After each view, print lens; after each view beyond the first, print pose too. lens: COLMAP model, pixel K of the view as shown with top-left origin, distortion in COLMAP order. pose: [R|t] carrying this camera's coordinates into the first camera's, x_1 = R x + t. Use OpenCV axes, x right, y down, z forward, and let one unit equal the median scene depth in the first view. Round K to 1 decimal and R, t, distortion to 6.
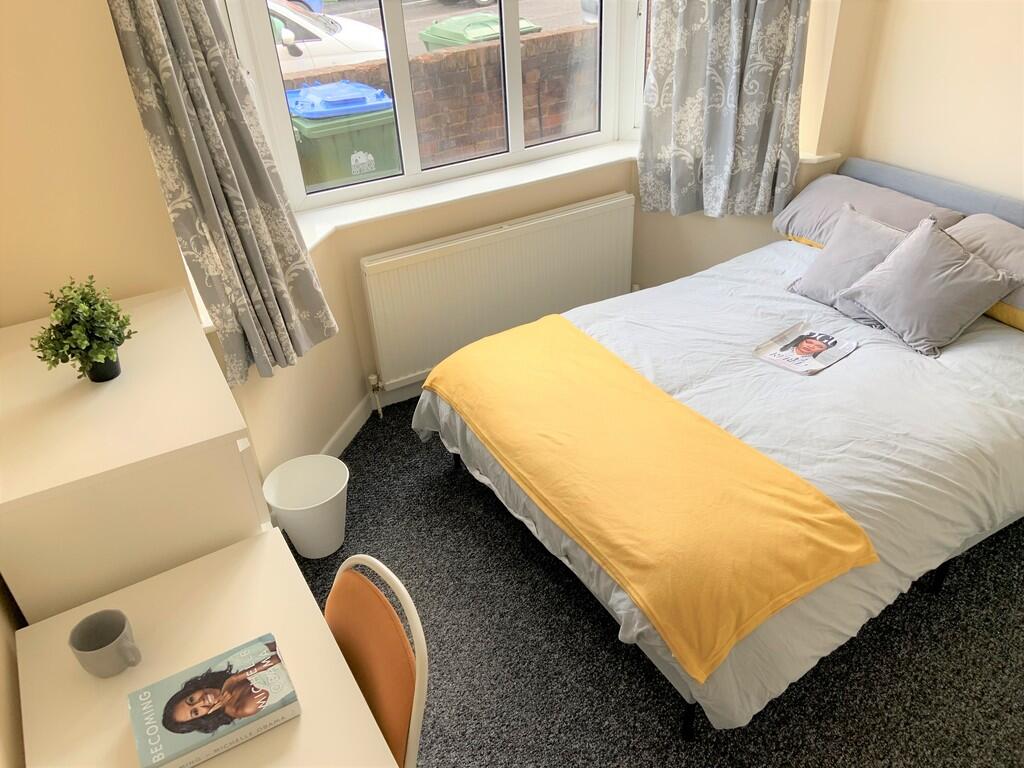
lens RADIAL K [[767.2, 0, 504.5], [0, 767.2, 381.5], [0, 0, 1]] dist [0.091510, -0.103181]
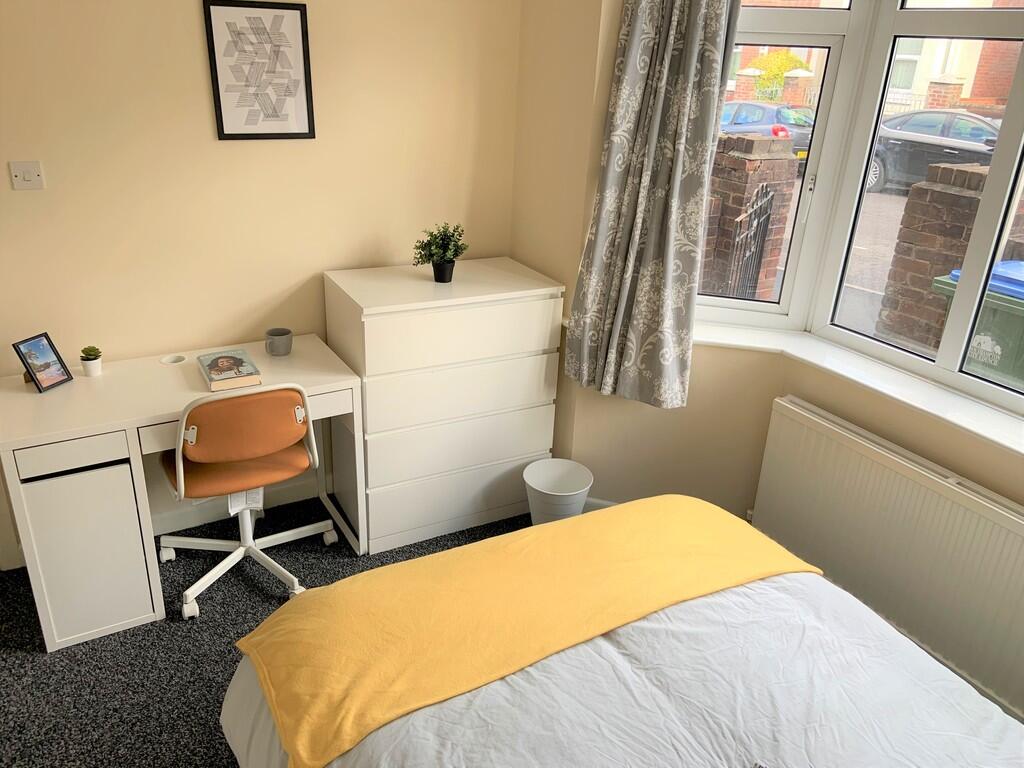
lens RADIAL K [[767.2, 0, 504.5], [0, 767.2, 381.5], [0, 0, 1]] dist [0.091510, -0.103181]
pose [[-0.006963, 0.446005, -0.895004, 0.906583], [-0.568543, 0.734522, 0.370455, -0.454576], [0.822624, 0.511427, 0.248458, 0.680592]]
